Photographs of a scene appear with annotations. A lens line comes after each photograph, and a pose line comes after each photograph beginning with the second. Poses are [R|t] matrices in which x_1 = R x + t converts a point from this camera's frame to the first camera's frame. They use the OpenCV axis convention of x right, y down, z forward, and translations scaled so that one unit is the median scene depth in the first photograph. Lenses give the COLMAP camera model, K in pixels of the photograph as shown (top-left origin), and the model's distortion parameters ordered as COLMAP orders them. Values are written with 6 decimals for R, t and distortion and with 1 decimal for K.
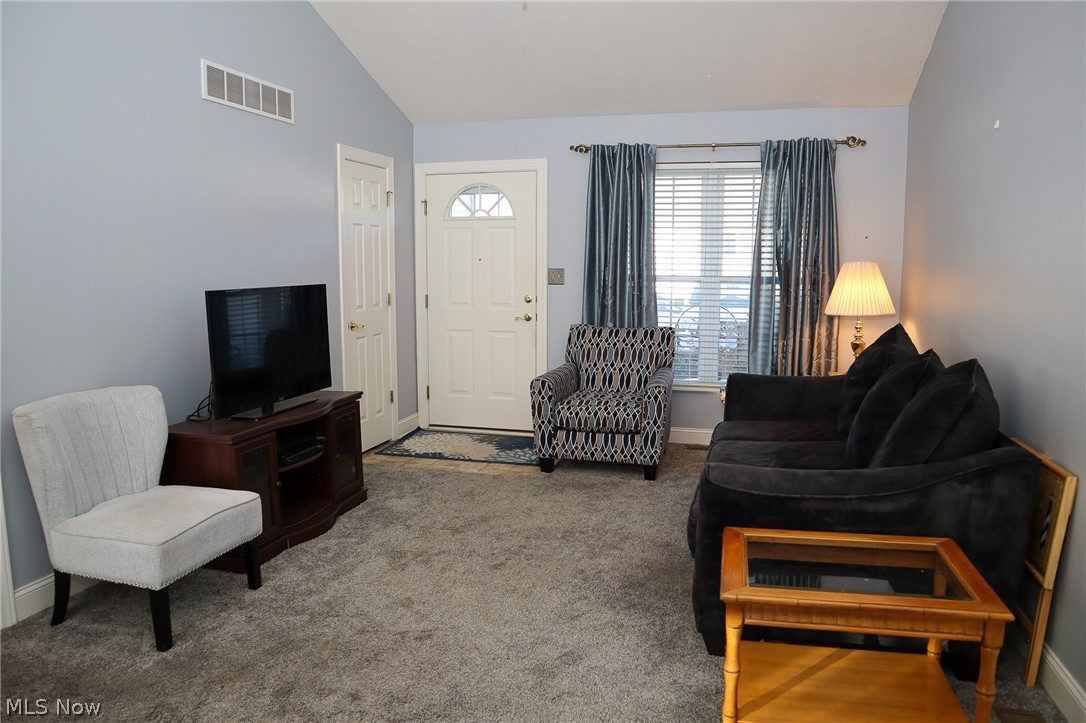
lens RADIAL K [[771.2, 0, 521.0], [0, 771.2, 363.1], [0, 0, 1]] dist [-0.132857, 0.103297]
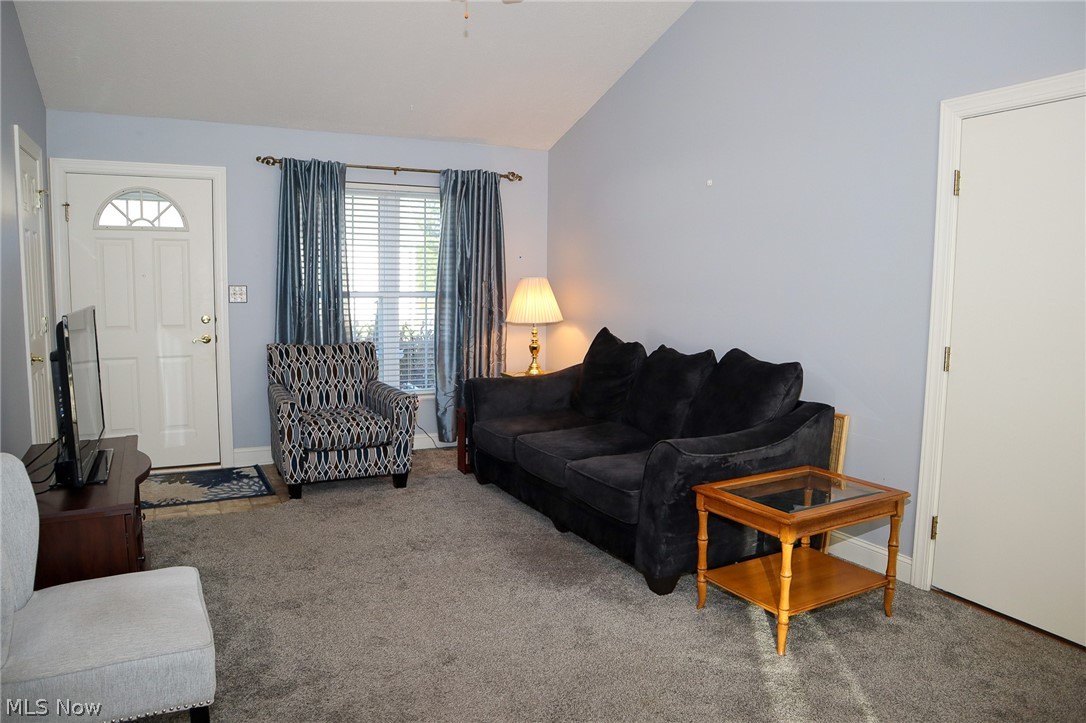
lens RADIAL K [[771.2, 0, 521.0], [0, 771.2, 363.1], [0, 0, 1]] dist [-0.132857, 0.103297]
pose [[0.741087, -0.066080, 0.668149, -0.366348], [0.078531, 0.996846, 0.011485, -0.014189], [-0.666800, 0.043959, 0.743939, 0.101444]]
